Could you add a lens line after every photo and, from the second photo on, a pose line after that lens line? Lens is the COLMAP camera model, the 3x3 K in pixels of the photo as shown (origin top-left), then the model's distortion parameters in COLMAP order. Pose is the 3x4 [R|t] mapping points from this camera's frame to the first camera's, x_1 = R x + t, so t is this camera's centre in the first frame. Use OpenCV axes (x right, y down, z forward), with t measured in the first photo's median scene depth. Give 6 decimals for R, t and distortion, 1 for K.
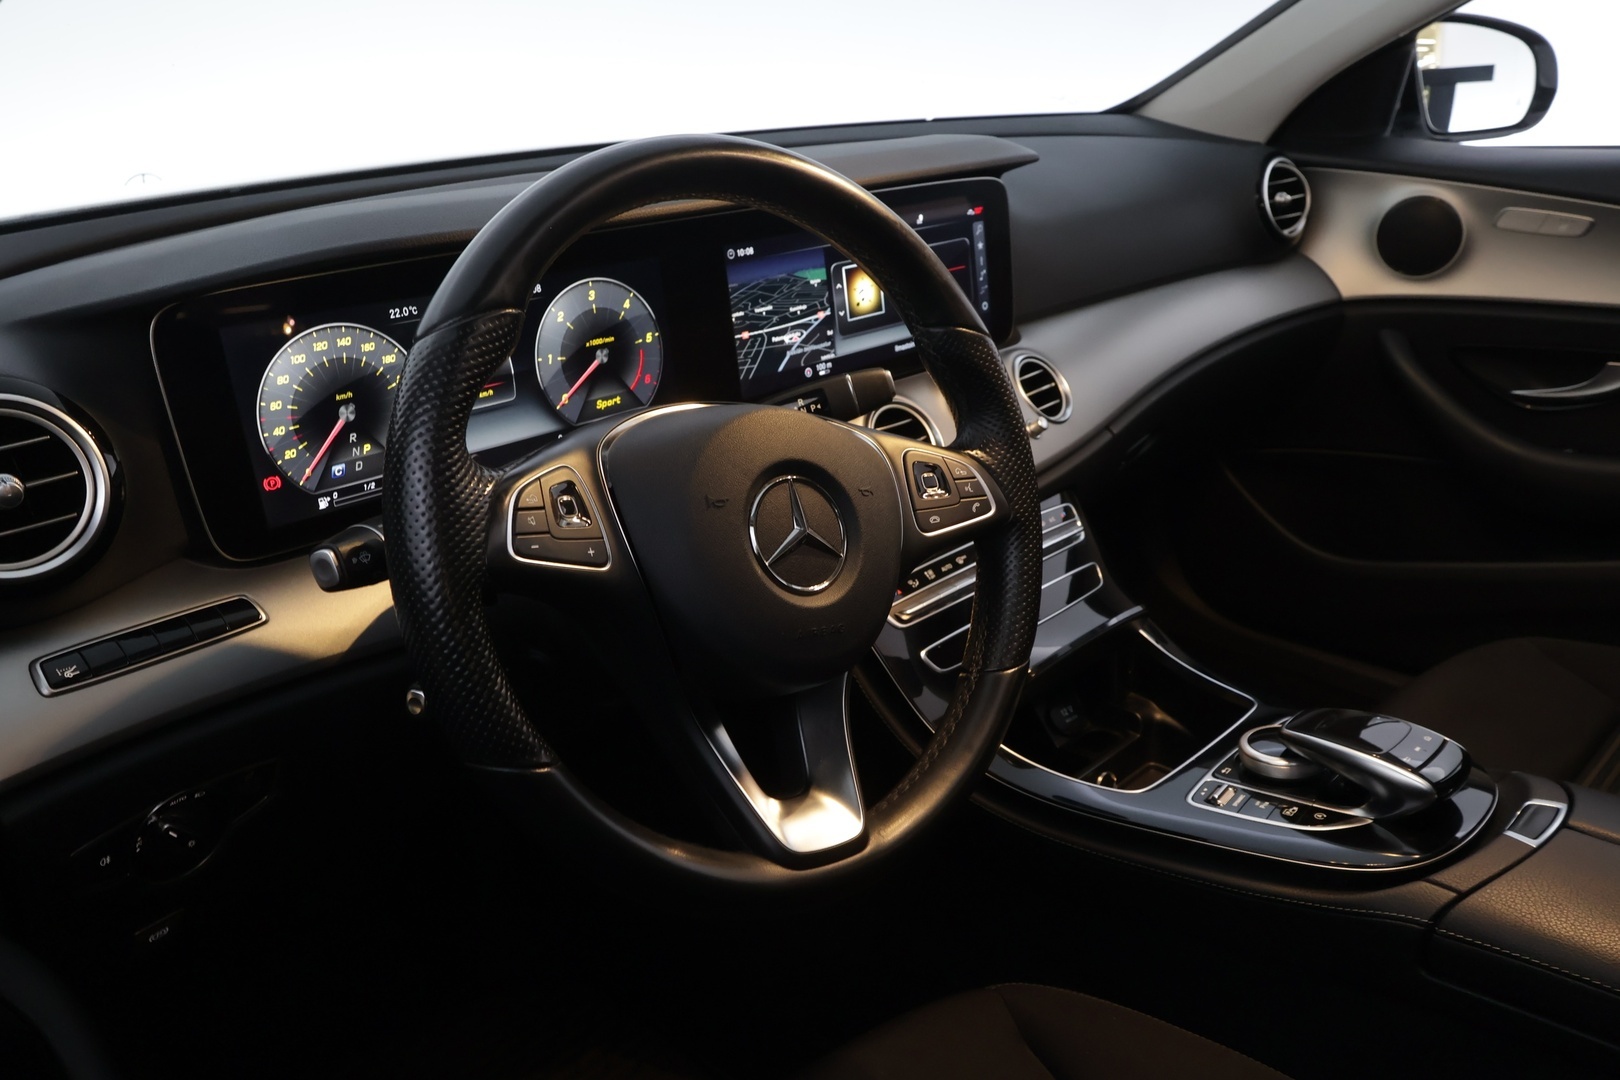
lens RADIAL K [[1285.5, 0, 823.0], [0, 1285.5, 533.1], [0, 0, 1]] dist [0.007873, -0.005963]
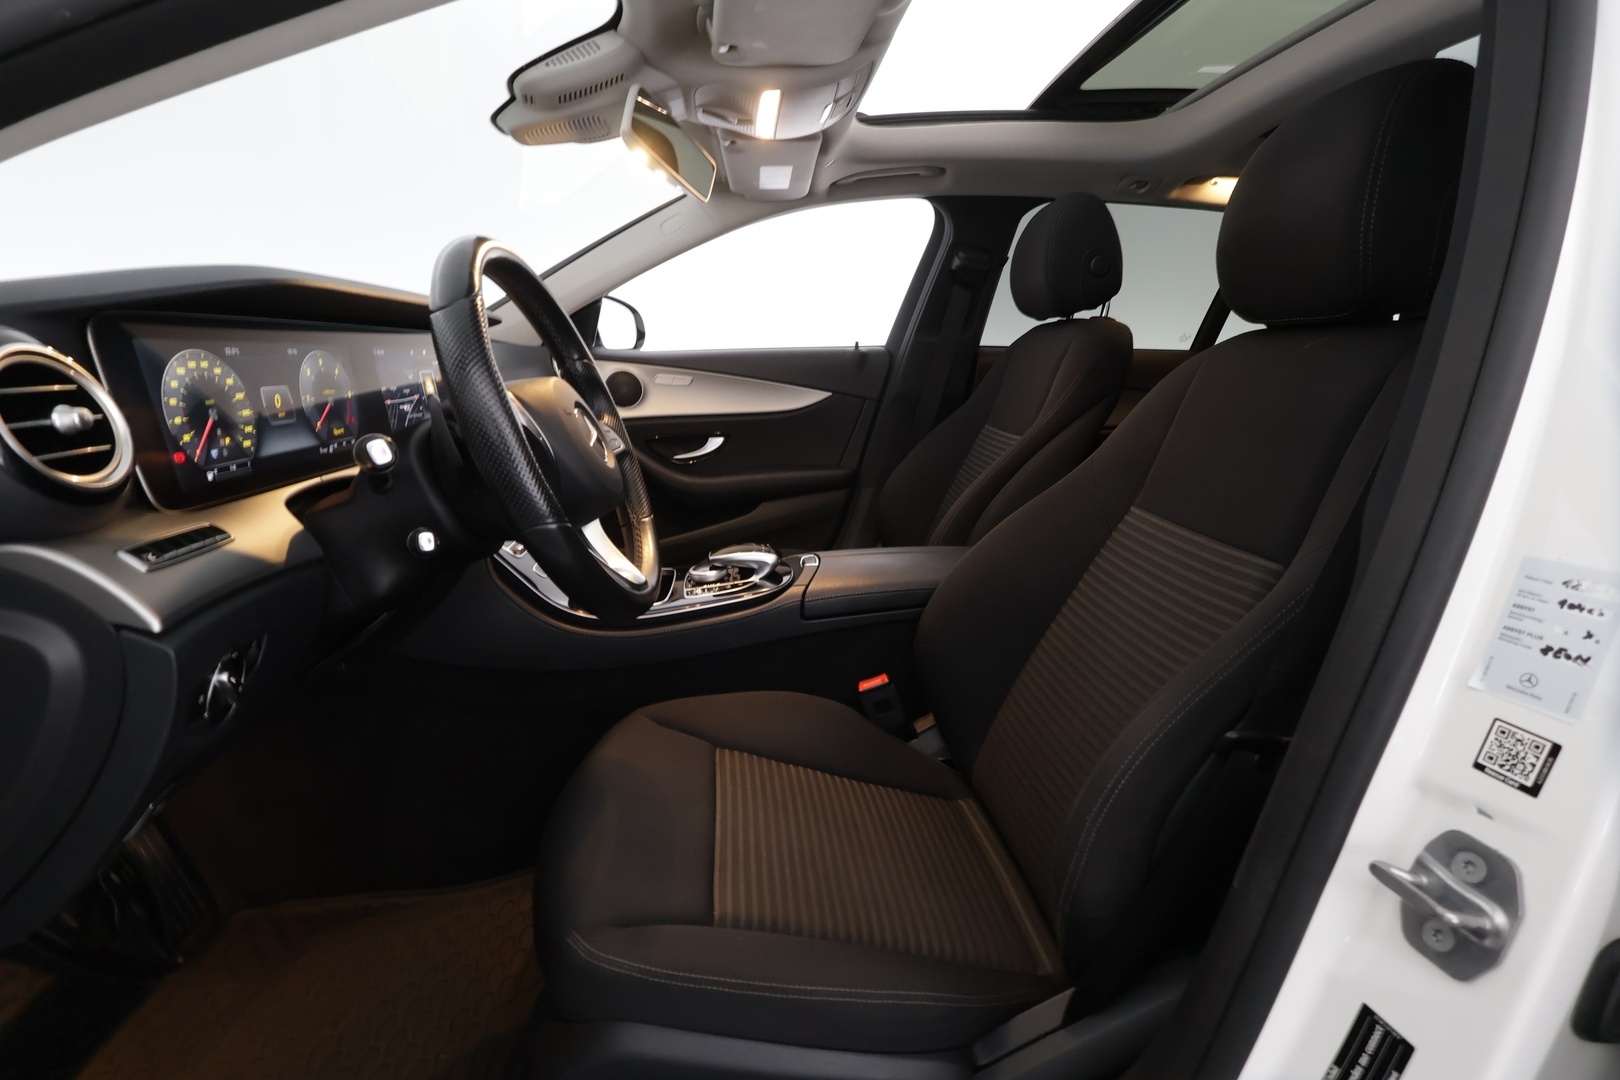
lens RADIAL K [[736.5, 0, 805.7], [0, 736.5, 540.1], [0, 0, 1]] dist [-0.003185, -0.000527]
pose [[0.644510, -0.151662, 0.749404, -0.499967], [0.250622, 0.967885, -0.019666, 0.191194], [-0.722354, 0.200492, 0.661821, 0.017287]]
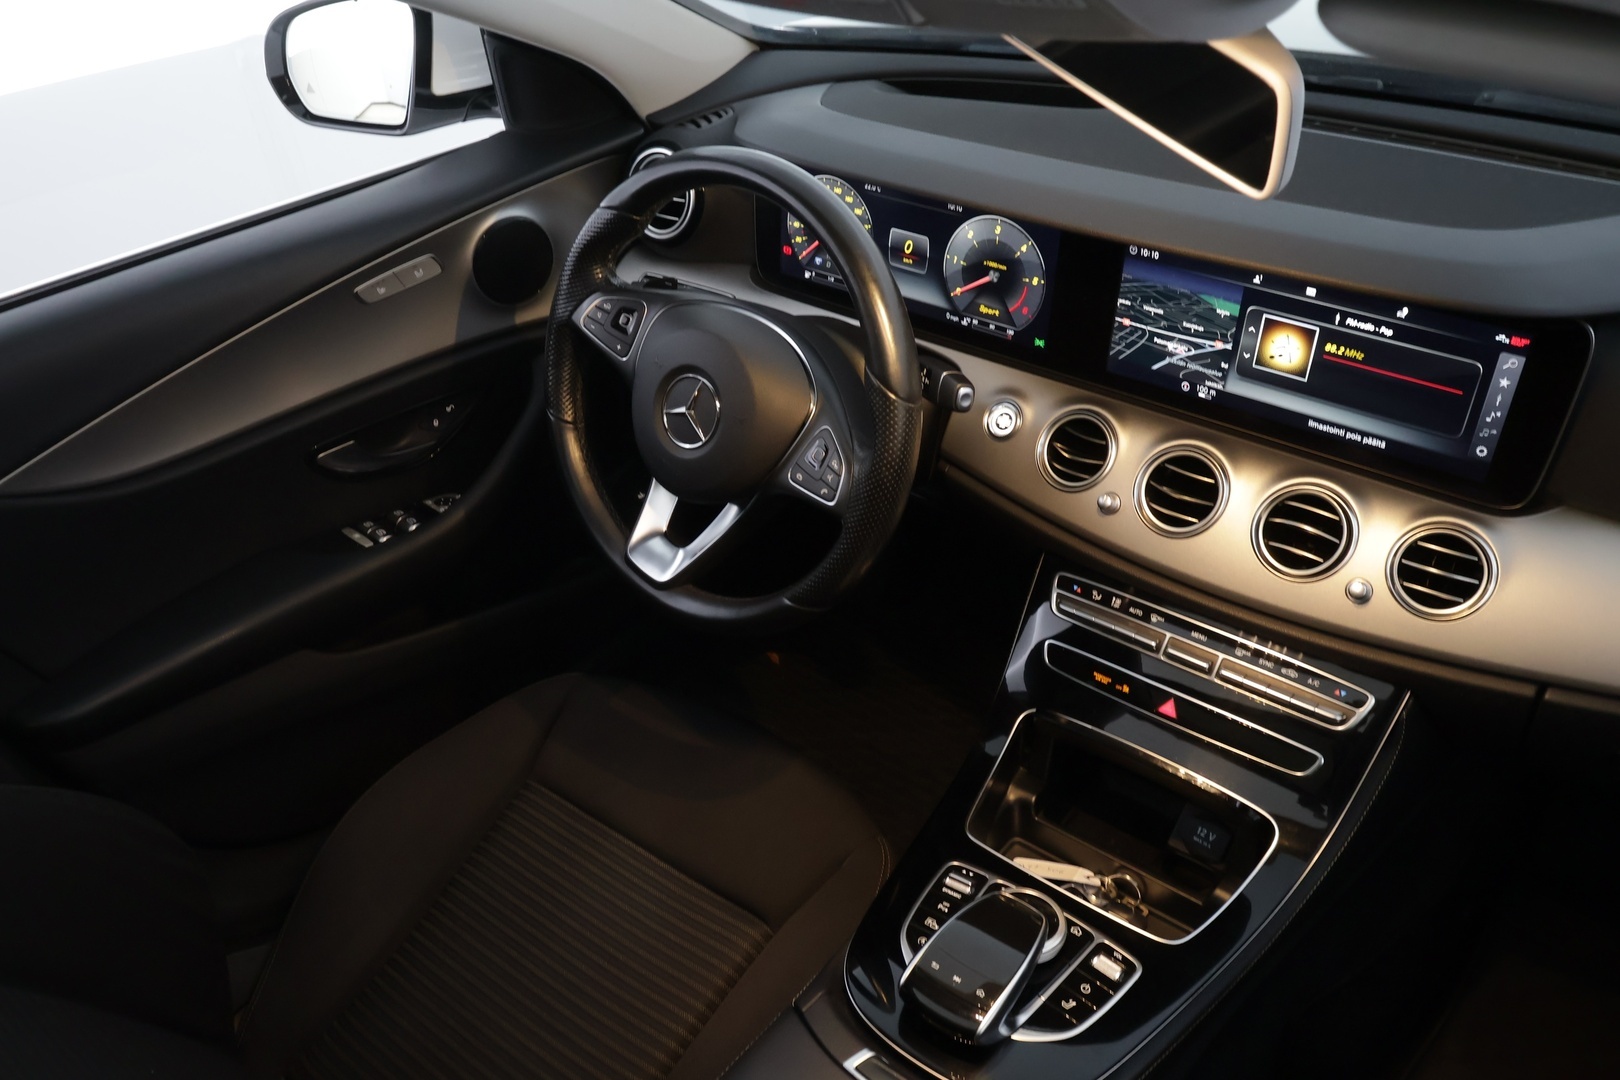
lens RADIAL K [[1285.5, 0, 800.1], [0, 1285.5, 540.1], [0, 0, 1]] dist [0.007873, -0.005963]
pose [[0.099502, 0.603839, -0.790871, 0.989246], [-0.312930, 0.773477, 0.551188, -0.584039], [0.944550, 0.192644, 0.265922, 0.527687]]
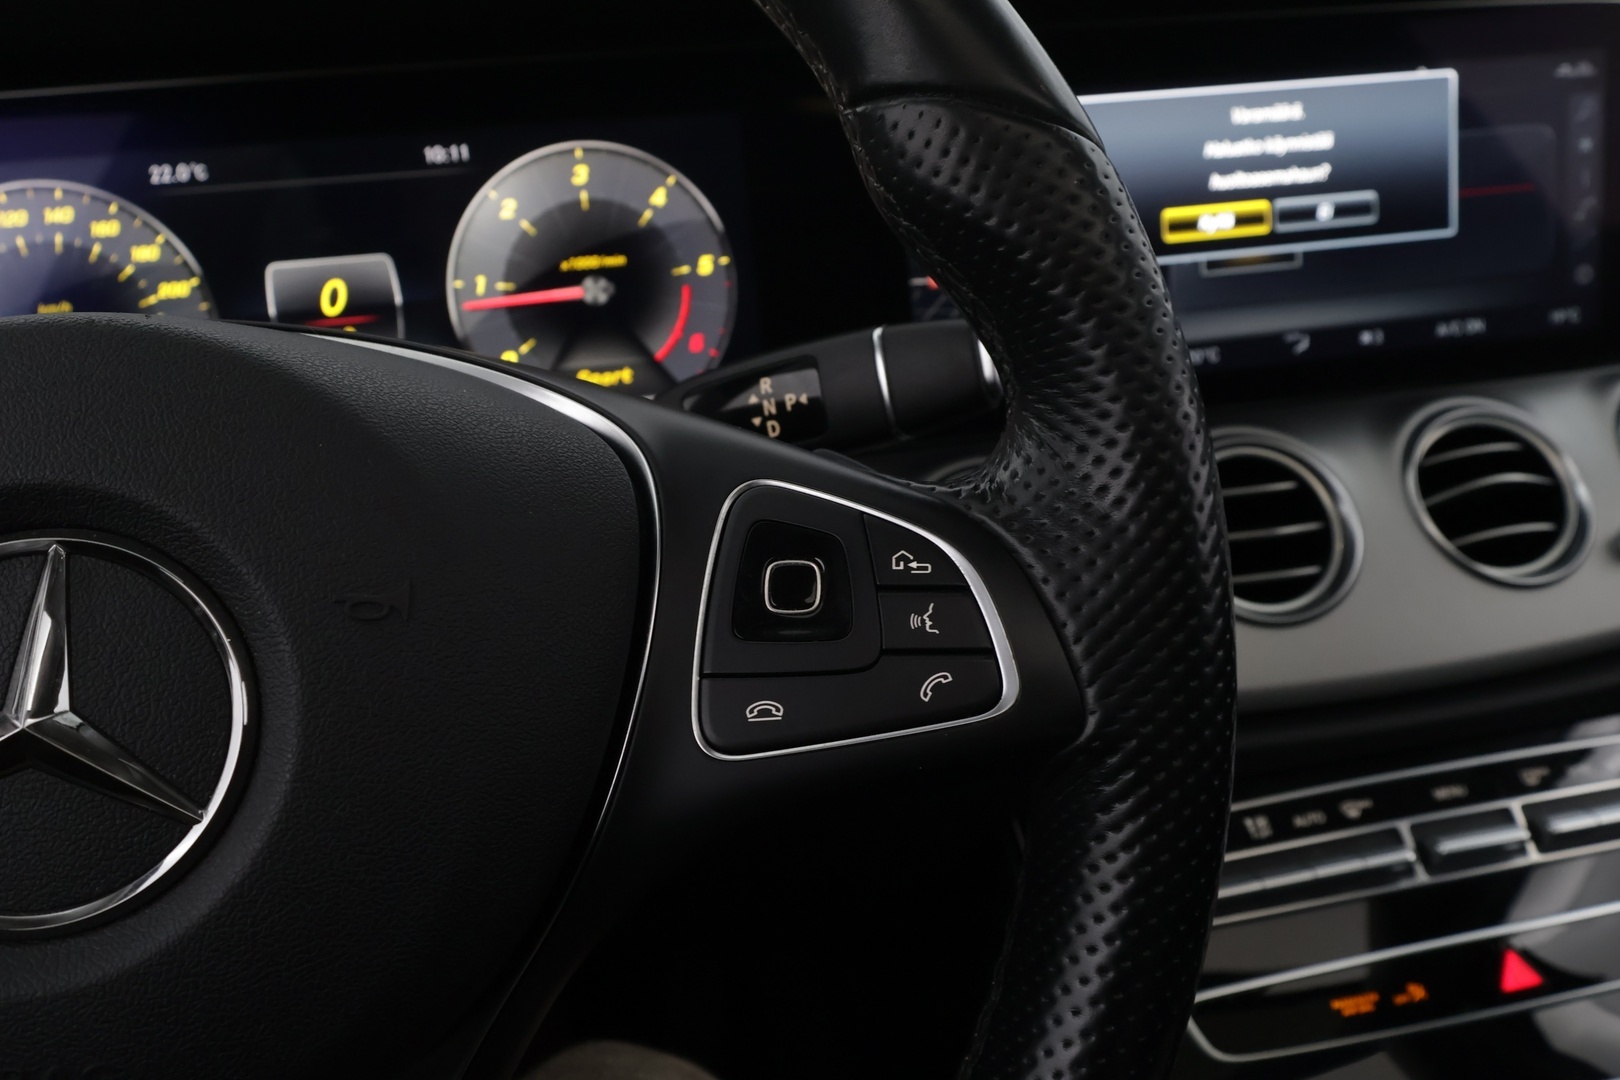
lens RADIAL K [[1285.5, 0, 808.0], [0, 1285.5, 533.8], [0, 0, 1]] dist [0.007873, -0.005963]
pose [[0.831575, 0.134226, -0.538950, 0.207324], [-0.155597, 0.987803, 0.005936, -0.053980], [0.533173, 0.078923, 0.842317, 0.603270]]
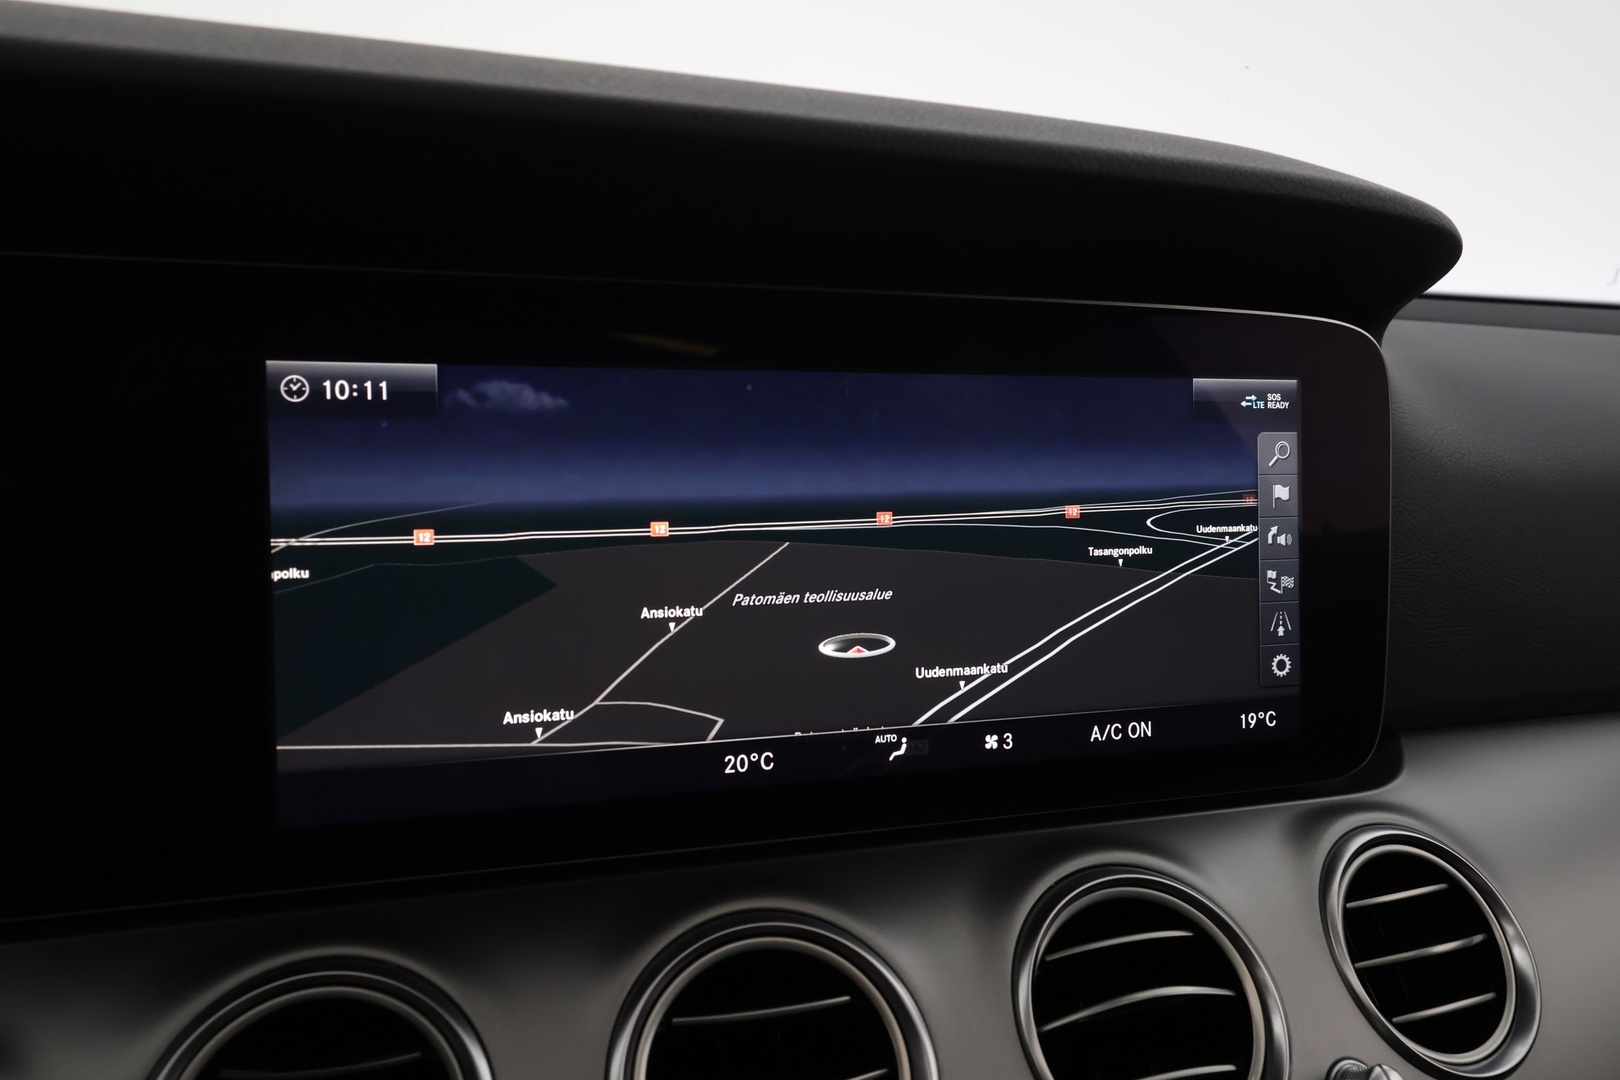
lens RADIAL K [[1285.5, 0, 811.0], [0, 1285.5, 534.9], [0, 0, 1]] dist [0.007873, -0.005963]
pose [[0.891482, 0.104516, -0.440836, 0.214708], [-0.203424, 0.961769, -0.183354, -0.158901], [0.404820, 0.253133, 0.878661, 0.833053]]
